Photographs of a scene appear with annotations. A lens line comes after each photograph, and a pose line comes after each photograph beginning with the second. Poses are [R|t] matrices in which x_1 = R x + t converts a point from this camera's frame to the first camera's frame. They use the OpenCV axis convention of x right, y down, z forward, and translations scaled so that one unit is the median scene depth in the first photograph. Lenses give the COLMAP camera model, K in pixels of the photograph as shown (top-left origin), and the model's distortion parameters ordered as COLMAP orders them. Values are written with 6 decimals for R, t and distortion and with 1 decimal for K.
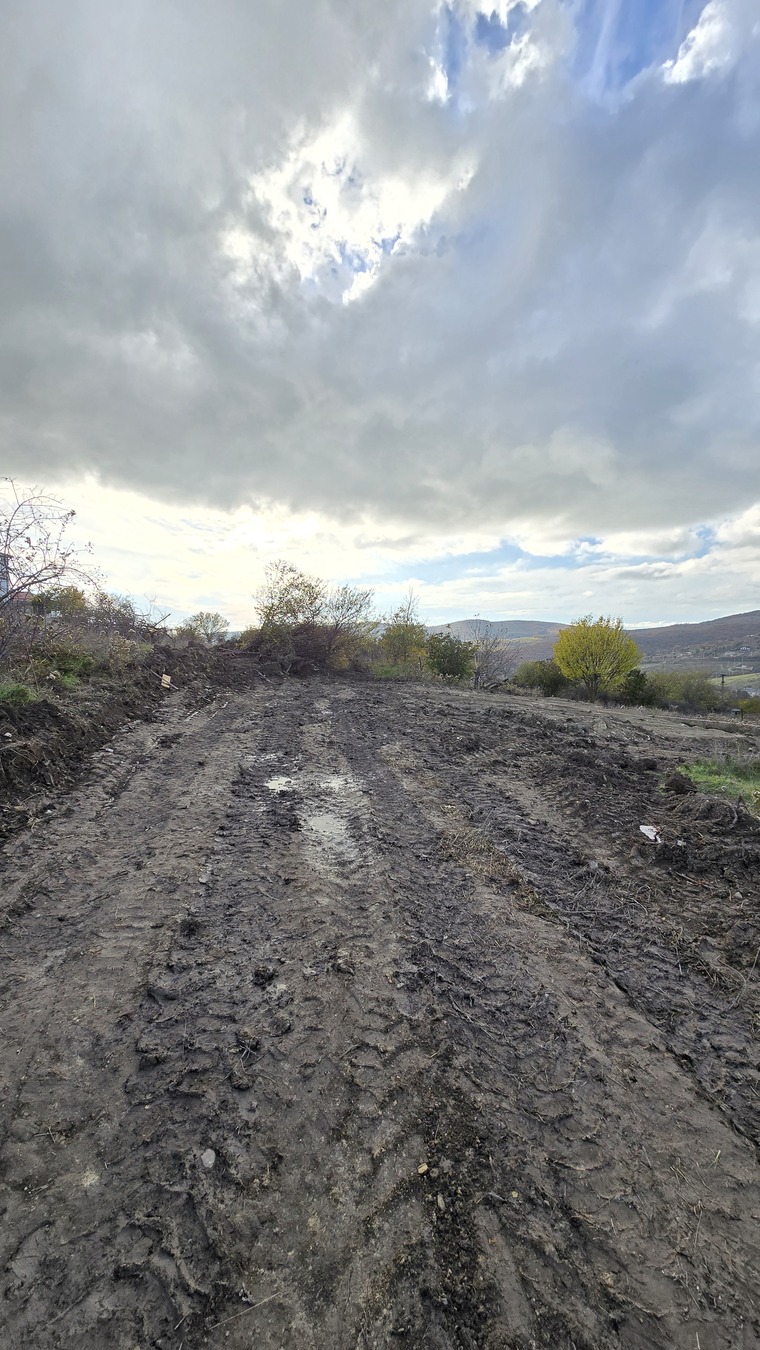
lens RADIAL K [[546.9, 0, 388.1], [0, 546.9, 701.0], [0, 0, 1]] dist [-0.002301, 0.000754]
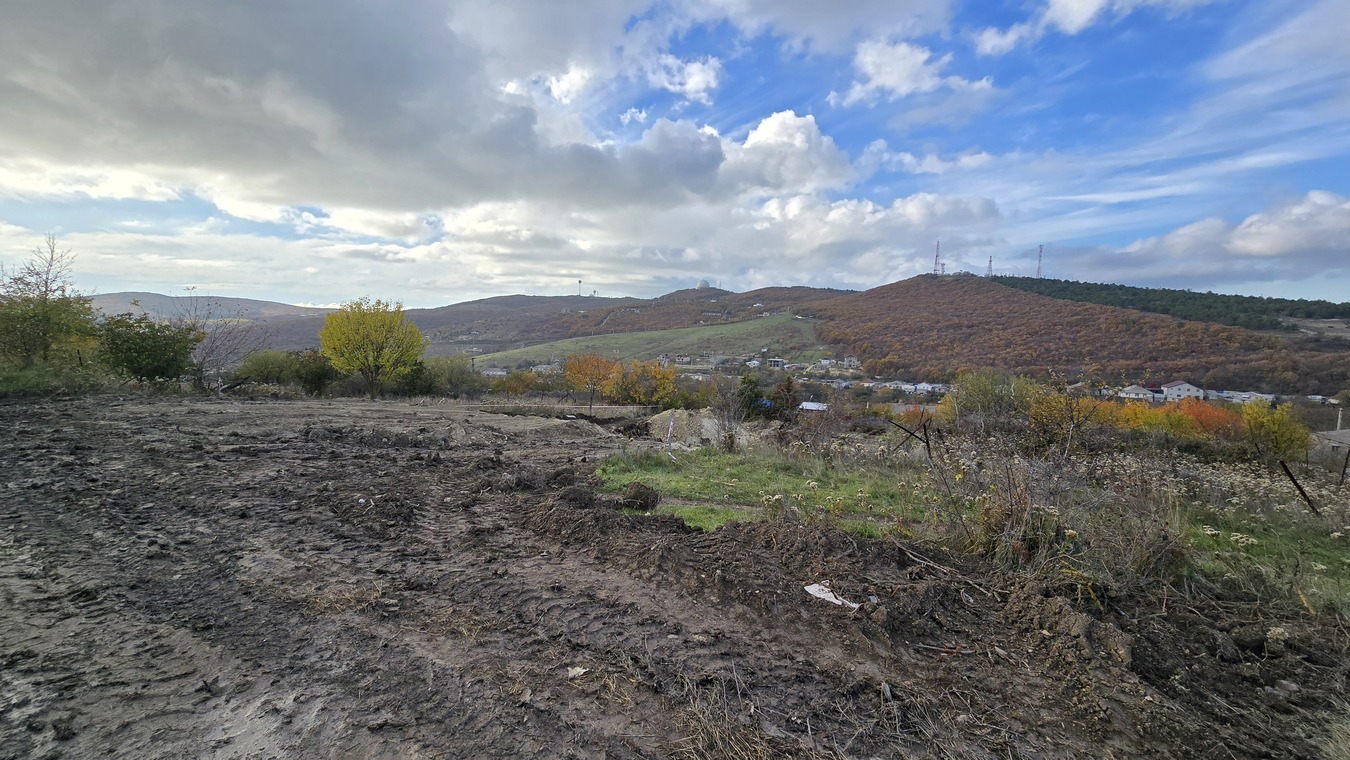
lens RADIAL K [[546.9, 0, 671.4], [0, 546.9, 372.2], [0, 0, 1]] dist [-0.002301, 0.000754]
pose [[0.594939, -0.057964, 0.801678, -0.113258], [0.075127, 0.997040, 0.016336, -0.045661], [-0.800252, 0.050509, 0.597533, 0.282102]]
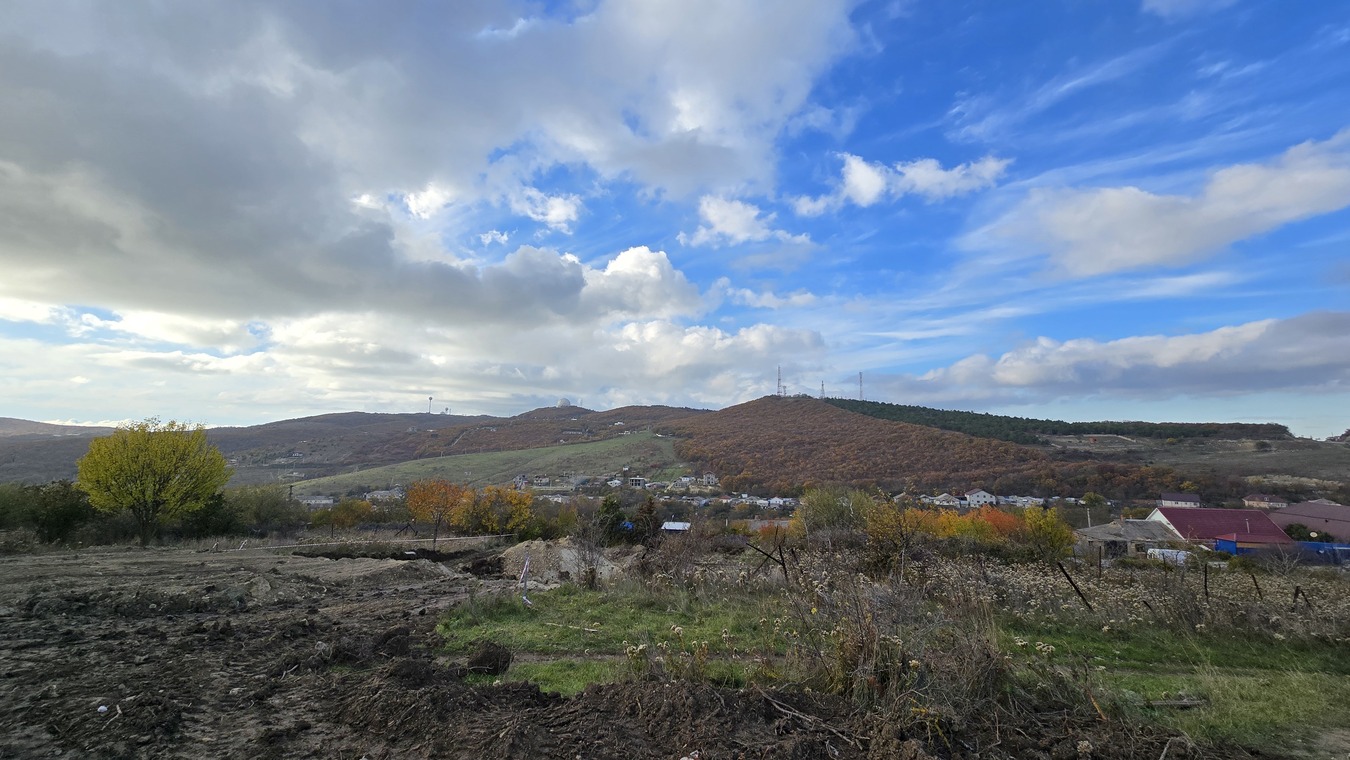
lens RADIAL K [[546.9, 0, 671.2], [0, 546.9, 370.9], [0, 0, 1]] dist [-0.002301, 0.000754]
pose [[0.377295, 0.128907, 0.917078, -0.115280], [0.096958, 0.979325, -0.177546, -0.064128], [-0.921003, 0.155905, 0.356996, 0.280121]]
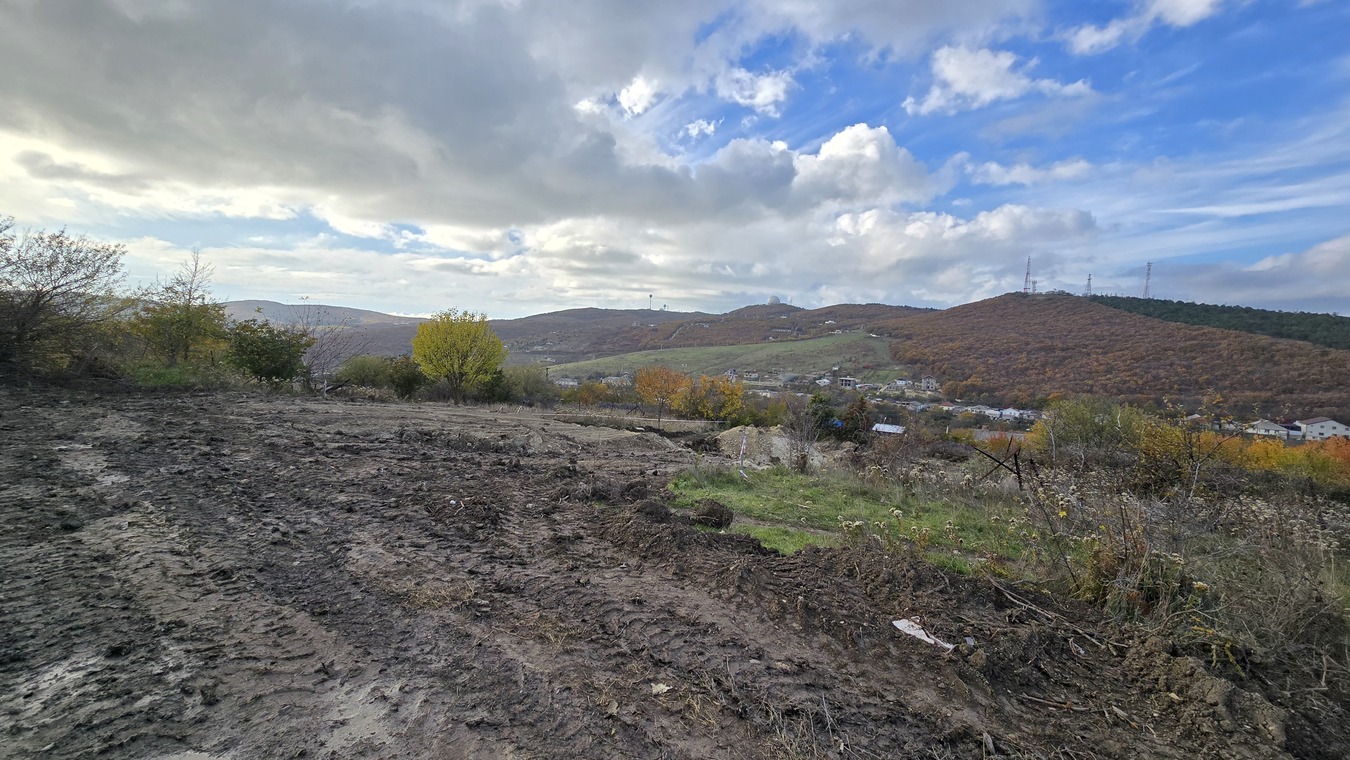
lens RADIAL K [[546.9, 0, 671.4], [0, 546.9, 371.4], [0, 0, 1]] dist [-0.002301, 0.000754]
pose [[0.689816, -0.016292, 0.723801, -0.121882], [0.043689, 0.998862, -0.019155, -0.048426], [-0.722665, 0.044836, 0.689743, 0.289840]]
